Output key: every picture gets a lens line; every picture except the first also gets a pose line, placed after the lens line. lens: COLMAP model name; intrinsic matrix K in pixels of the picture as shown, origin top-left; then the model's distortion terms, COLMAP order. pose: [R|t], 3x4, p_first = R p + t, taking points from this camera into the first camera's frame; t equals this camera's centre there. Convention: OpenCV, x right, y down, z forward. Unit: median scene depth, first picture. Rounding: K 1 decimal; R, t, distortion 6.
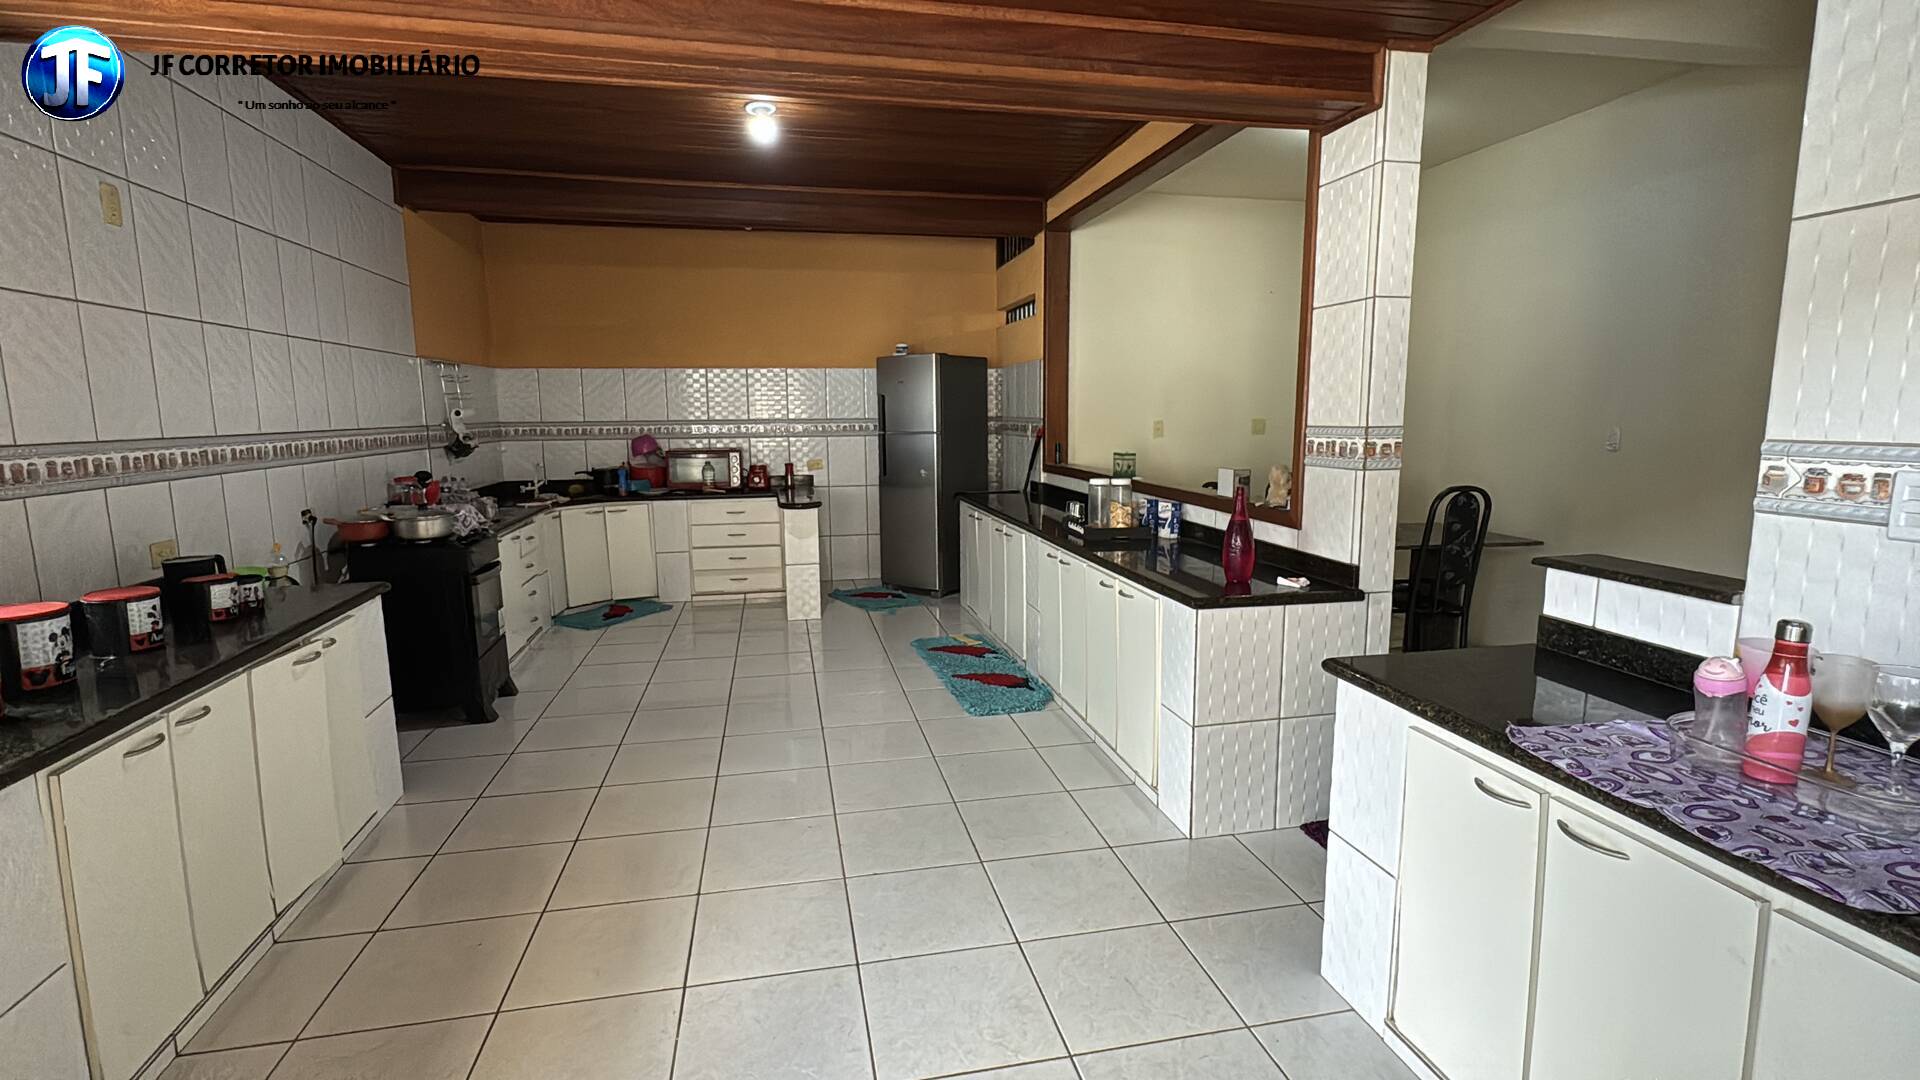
lens RADIAL K [[881.6, 0, 965.9], [0, 881.6, 537.9], [0, 0, 1]] dist [-0.002658, 0.000588]
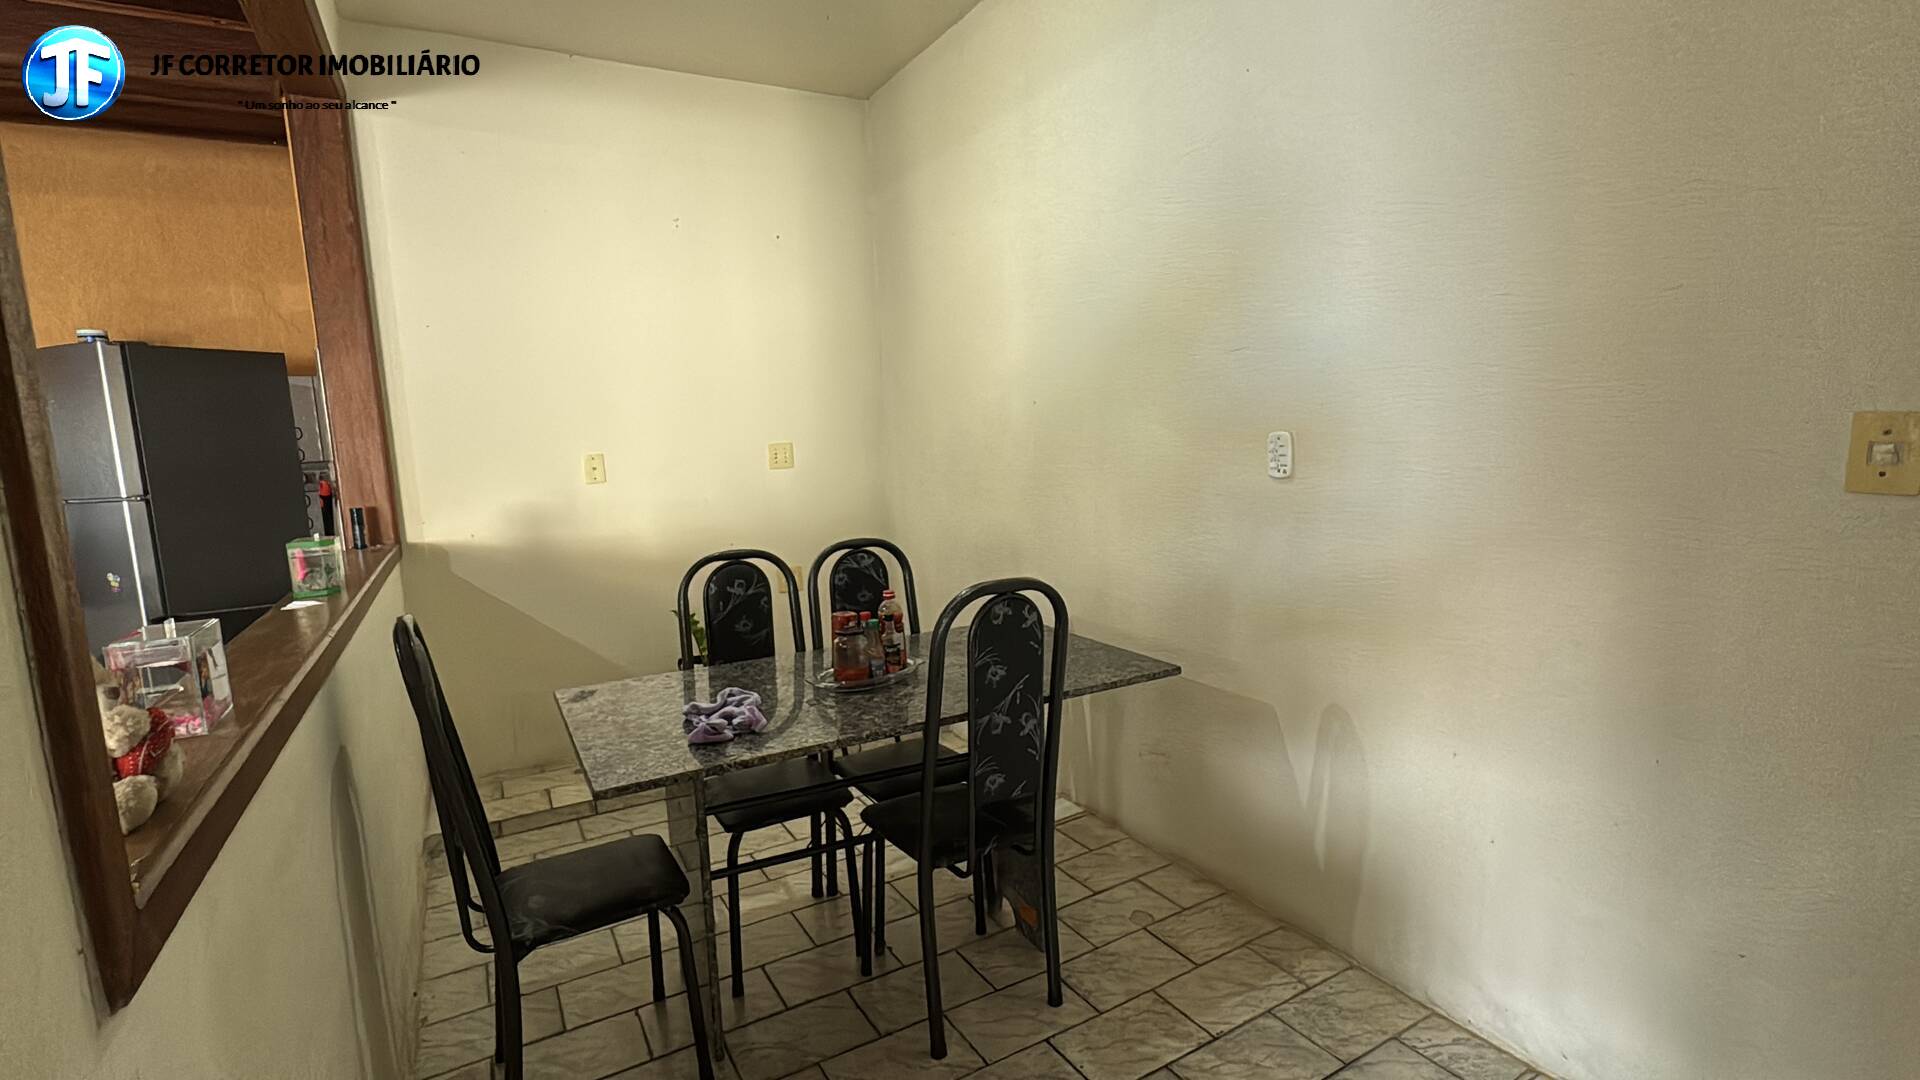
lens RADIAL K [[881.6, 0, 959.6], [0, 881.6, 542.9], [0, 0, 1]] dist [-0.002658, 0.000588]
pose [[0.955110, -0.082049, 0.284664, 0.362930], [0.088300, 0.996052, -0.009172, -0.064914], [-0.282788, 0.033896, 0.958583, 0.503669]]
